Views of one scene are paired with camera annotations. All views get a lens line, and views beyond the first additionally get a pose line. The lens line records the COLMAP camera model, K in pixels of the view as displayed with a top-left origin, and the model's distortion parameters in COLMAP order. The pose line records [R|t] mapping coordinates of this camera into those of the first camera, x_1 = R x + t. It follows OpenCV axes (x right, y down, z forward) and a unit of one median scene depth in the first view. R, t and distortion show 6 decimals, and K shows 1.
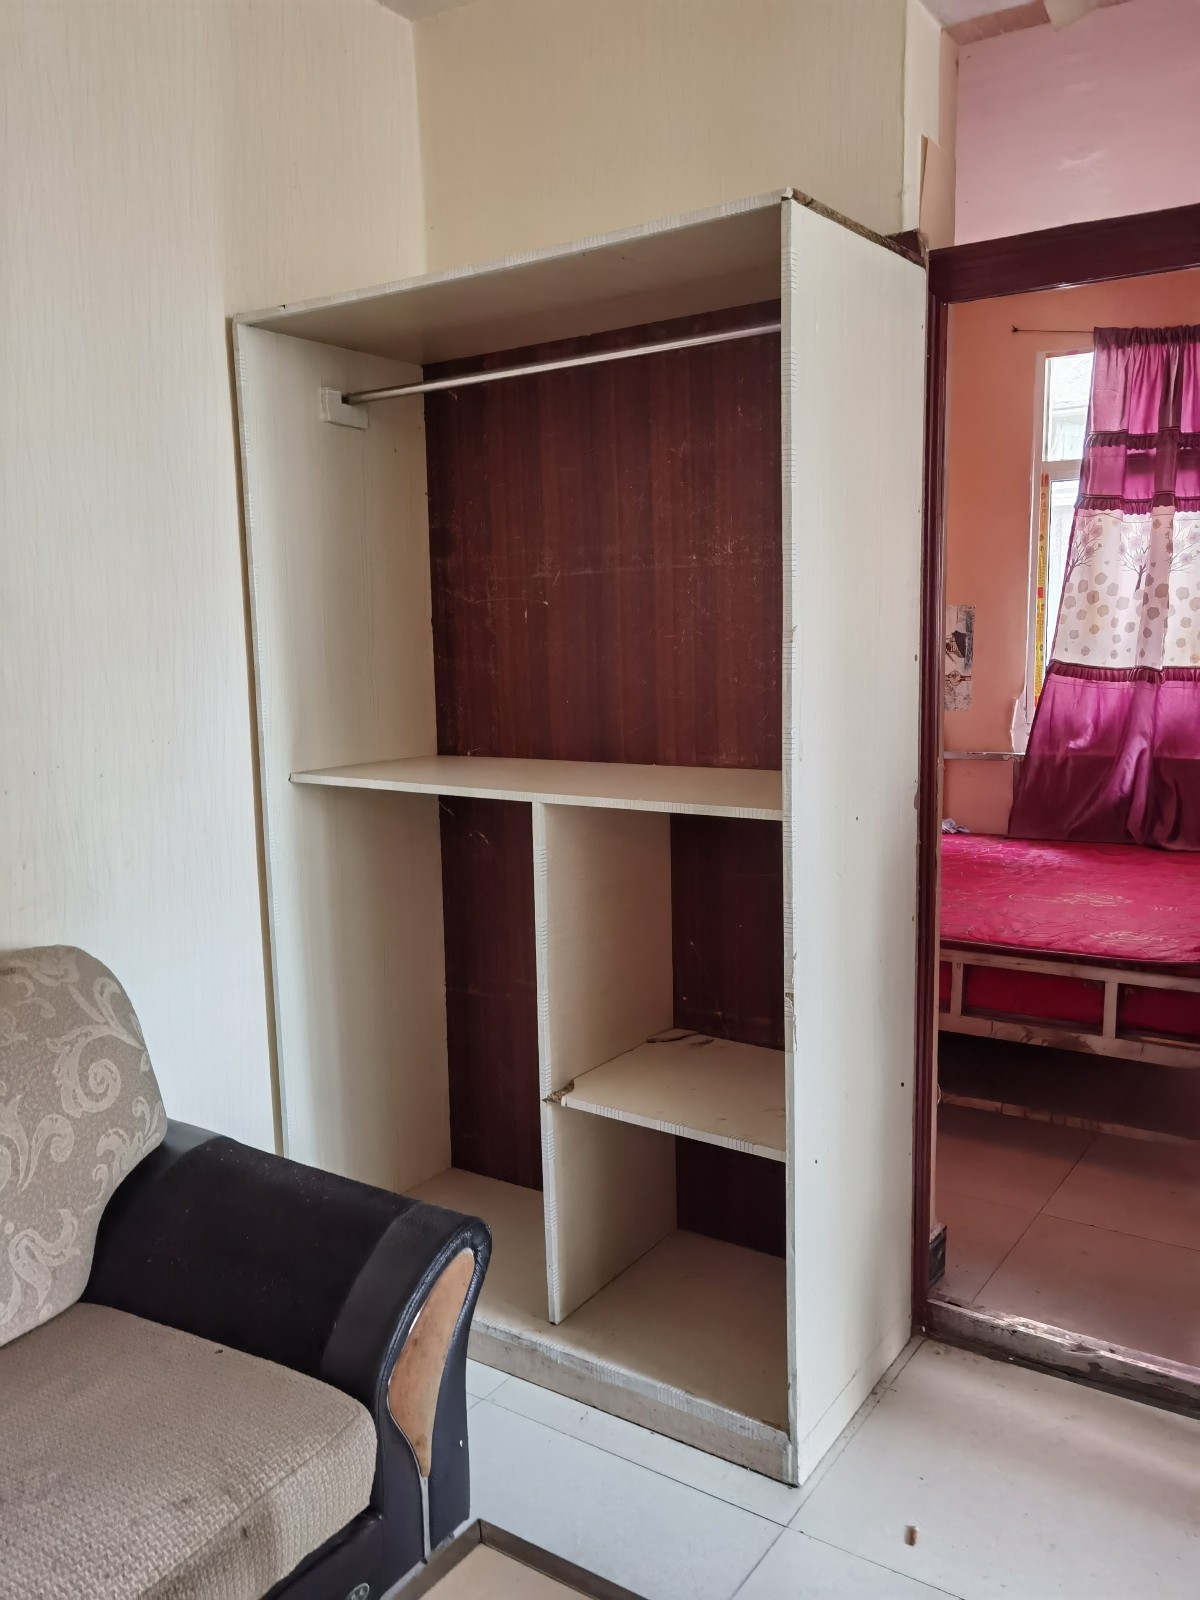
lens RADIAL K [[1269.0, 0, 578.0], [0, 1269.0, 826.1], [0, 0, 1]] dist [0.014284, -0.008160]
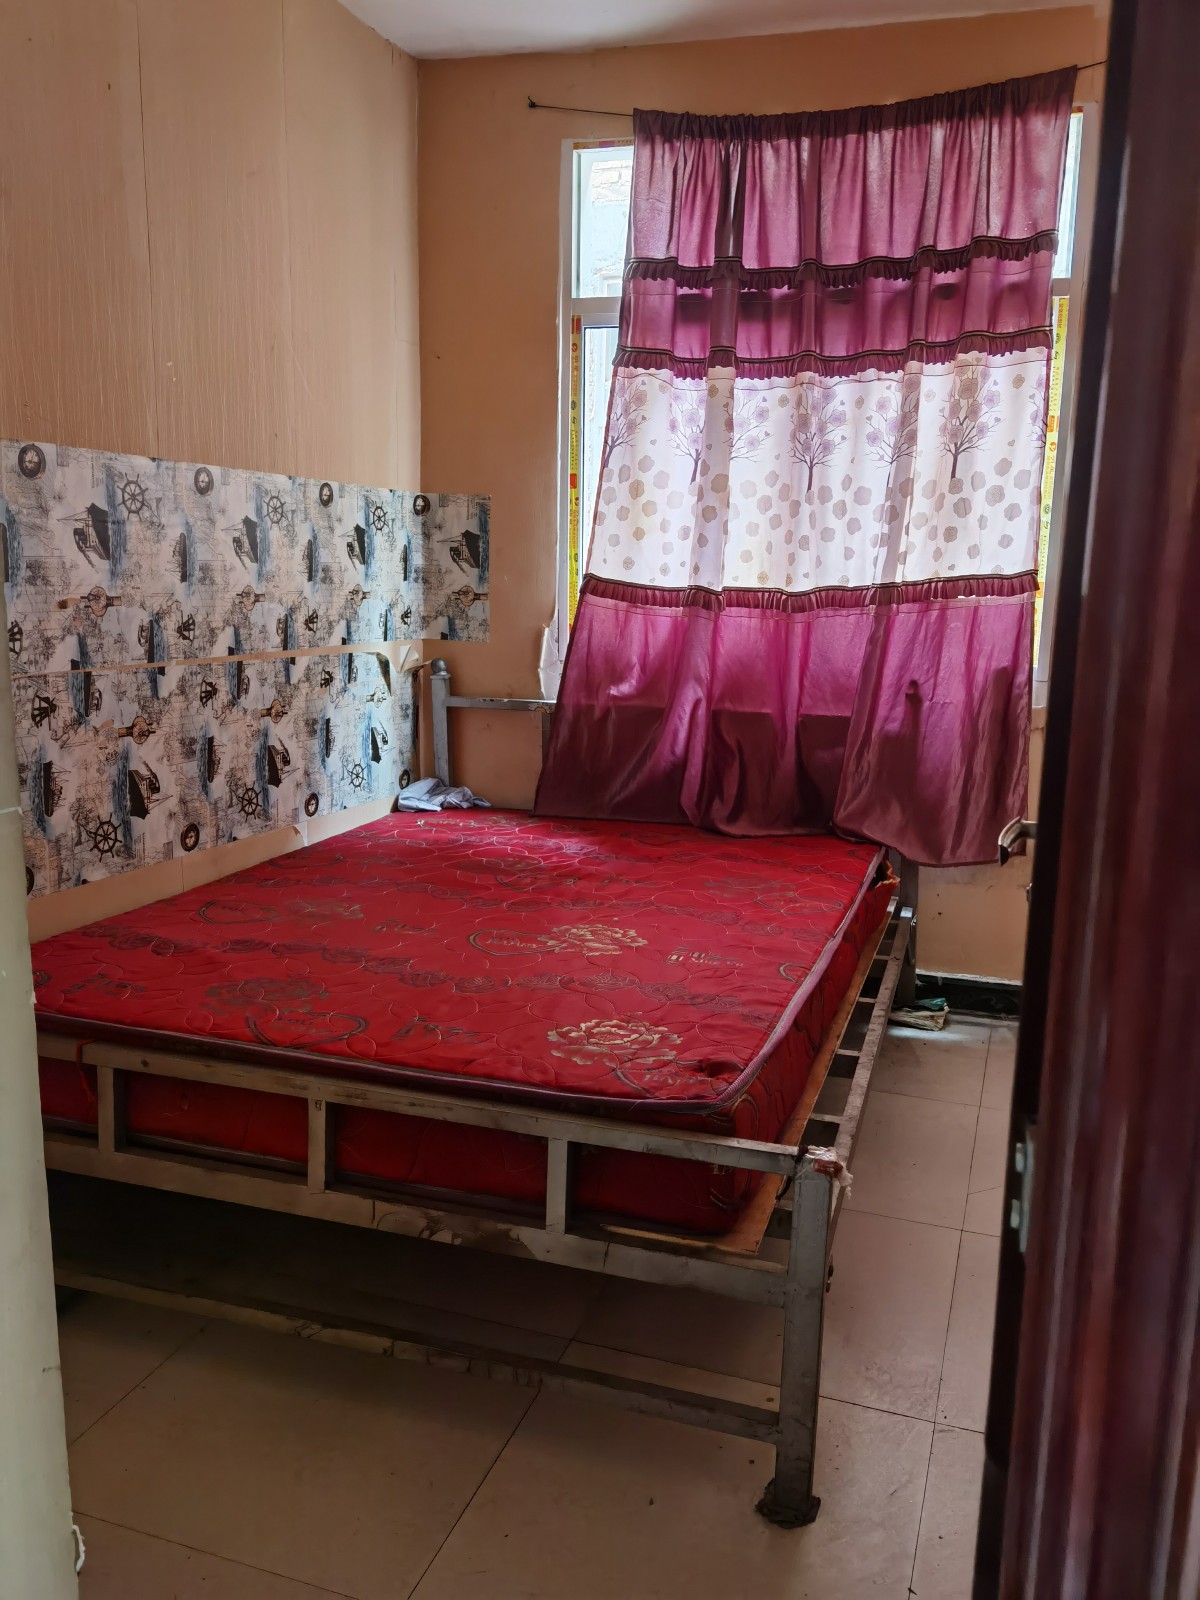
lens RADIAL K [[1269.0, 0, 602.1], [0, 1269.0, 799.3], [0, 0, 1]] dist [0.014284, -0.008160]
pose [[0.963159, -0.016739, 0.268410, 0.188928], [0.004595, 0.998940, 0.045807, -0.035813], [-0.268892, -0.042886, 0.962215, 0.297356]]
